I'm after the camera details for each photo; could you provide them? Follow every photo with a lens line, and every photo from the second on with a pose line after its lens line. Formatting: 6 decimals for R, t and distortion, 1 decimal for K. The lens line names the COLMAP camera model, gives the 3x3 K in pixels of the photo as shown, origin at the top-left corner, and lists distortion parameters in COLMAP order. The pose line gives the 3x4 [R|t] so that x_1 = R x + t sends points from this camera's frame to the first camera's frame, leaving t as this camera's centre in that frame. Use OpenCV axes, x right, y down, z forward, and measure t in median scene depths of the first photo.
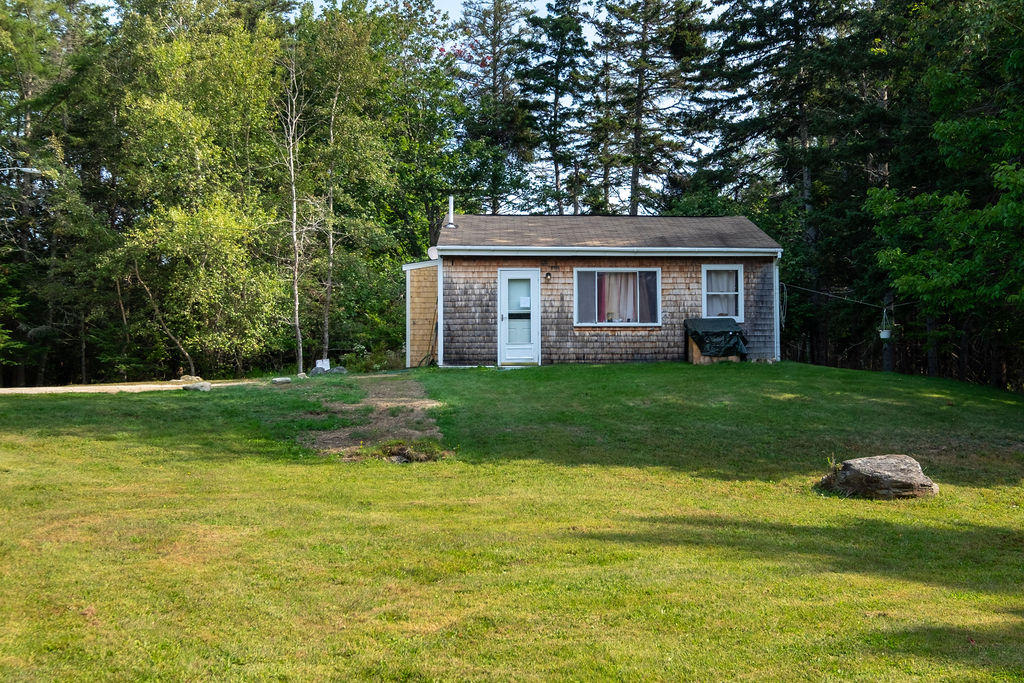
lens RADIAL K [[1058.2, 0, 512.0], [0, 1058.2, 342.2], [0, 0, 1]] dist [-0.006856, 0.000000]
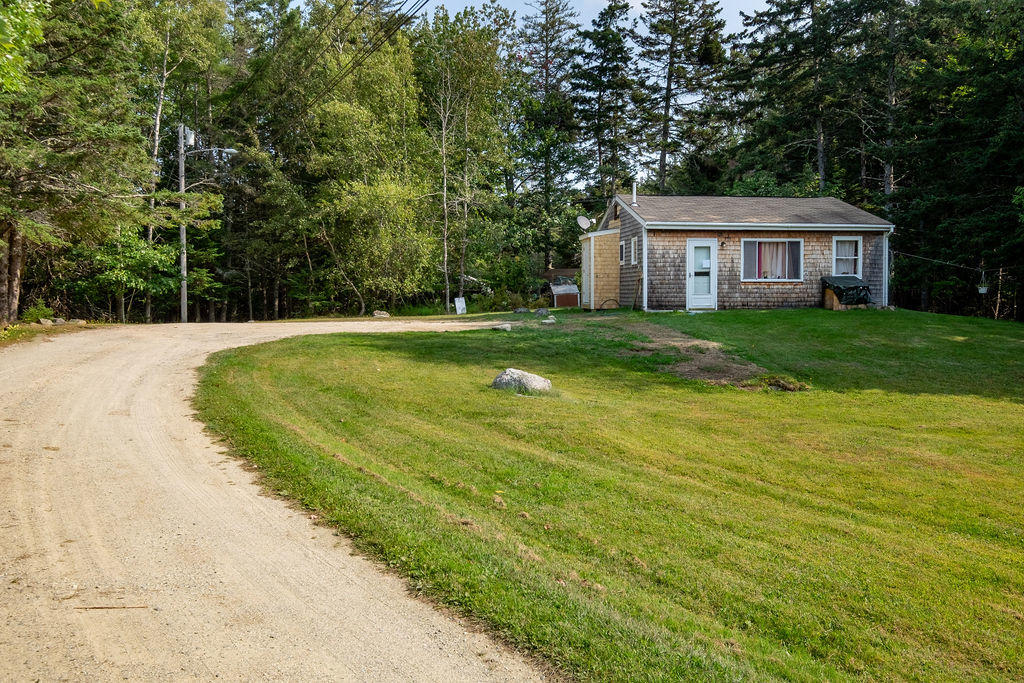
lens RADIAL K [[808.2, 0, 512.2], [0, 808.2, 340.7], [0, 0, 1]] dist [-0.003913, -0.002433]
pose [[0.999657, 0.002694, 0.026037, -0.260143], [-0.004759, 0.996818, 0.079573, -0.020283], [-0.025740, -0.079669, 0.996489, -0.035230]]
